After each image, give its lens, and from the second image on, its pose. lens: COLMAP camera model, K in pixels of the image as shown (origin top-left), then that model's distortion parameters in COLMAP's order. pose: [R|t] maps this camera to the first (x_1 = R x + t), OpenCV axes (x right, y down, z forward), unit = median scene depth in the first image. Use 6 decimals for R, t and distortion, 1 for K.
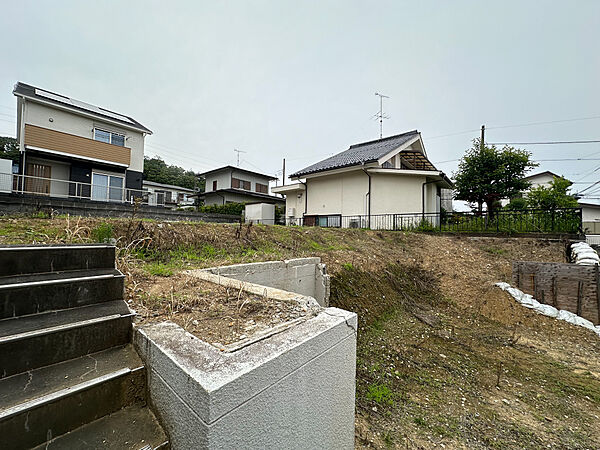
lens RADIAL K [[238.8, 0, 298.9], [0, 238.8, 224.5], [0, 0, 1]] dist [-0.002889, 0.000835]
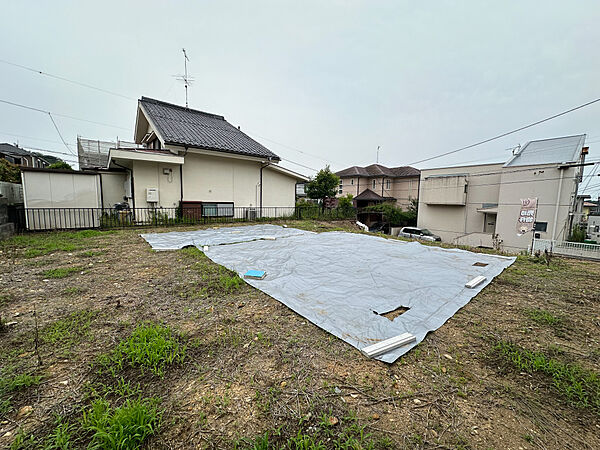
lens RADIAL K [[238.8, 0, 299.3], [0, 238.8, 225.2], [0, 0, 1]] dist [-0.002889, 0.000835]
pose [[0.184461, -0.113972, 0.976209, -0.646443], [-0.052709, 0.990677, 0.125621, -0.077863], [-0.981425, -0.074627, 0.176734, 0.524248]]
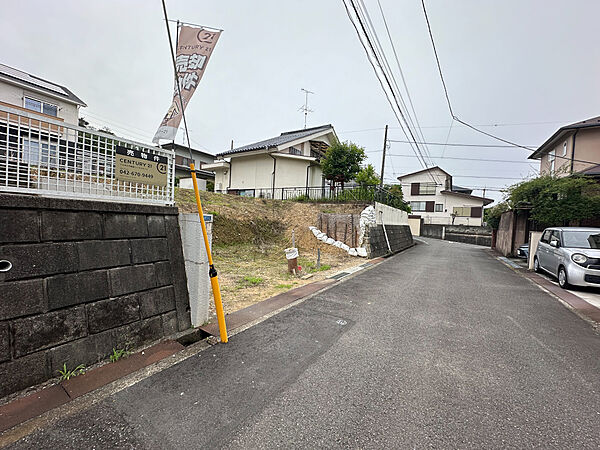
lens RADIAL K [[238.8, 0, 299.0], [0, 238.8, 223.8], [0, 0, 1]] dist [-0.002889, 0.000835]
pose [[0.990017, 0.029260, 0.137876, 0.218998], [-0.037138, 0.997800, 0.054915, 0.056576], [-0.135966, -0.059488, 0.988926, -0.244320]]
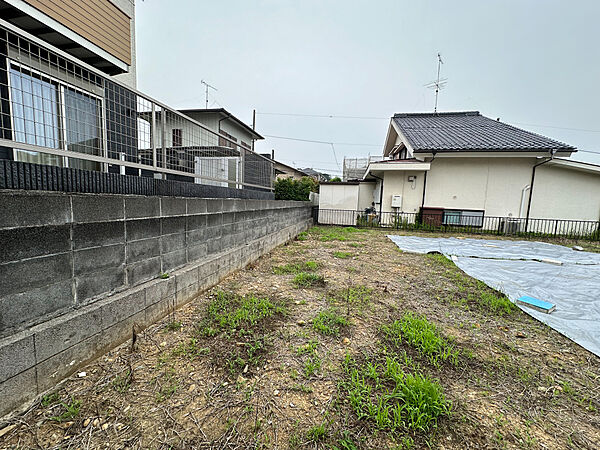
lens RADIAL K [[238.8, 0, 298.8], [0, 238.8, 224.6], [0, 0, 1]] dist [-0.002889, 0.000835]
pose [[0.884304, -0.028344, 0.466051, -0.670367], [-0.042055, 0.989264, 0.139959, -0.073996], [-0.465015, -0.143366, 0.873617, 0.540922]]
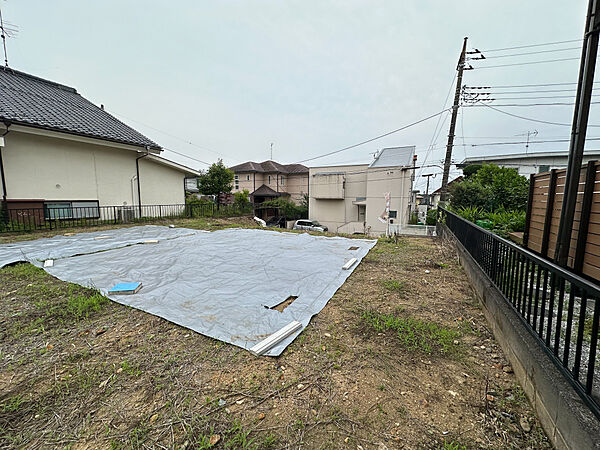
lens RADIAL K [[238.8, 0, 299.4], [0, 238.8, 224.9], [0, 0, 1]] dist [-0.002889, 0.000835]
pose [[-0.230166, -0.128596, 0.964617, -0.640438], [-0.045517, 0.991568, 0.121329, -0.078093], [-0.972086, -0.015981, -0.234079, 0.514213]]
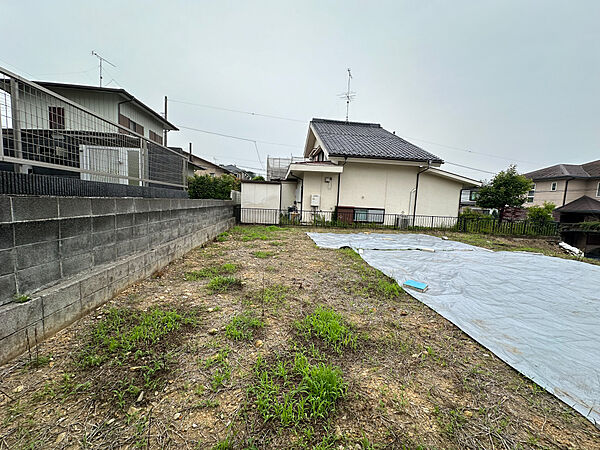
lens RADIAL K [[238.8, 0, 298.9], [0, 238.8, 224.8], [0, 0, 1]] dist [-0.002889, 0.000835]
pose [[0.700915, -0.051582, 0.711378, -0.662206], [-0.061231, 0.989348, 0.132068, -0.076330], [-0.710612, -0.136127, 0.690290, 0.537204]]
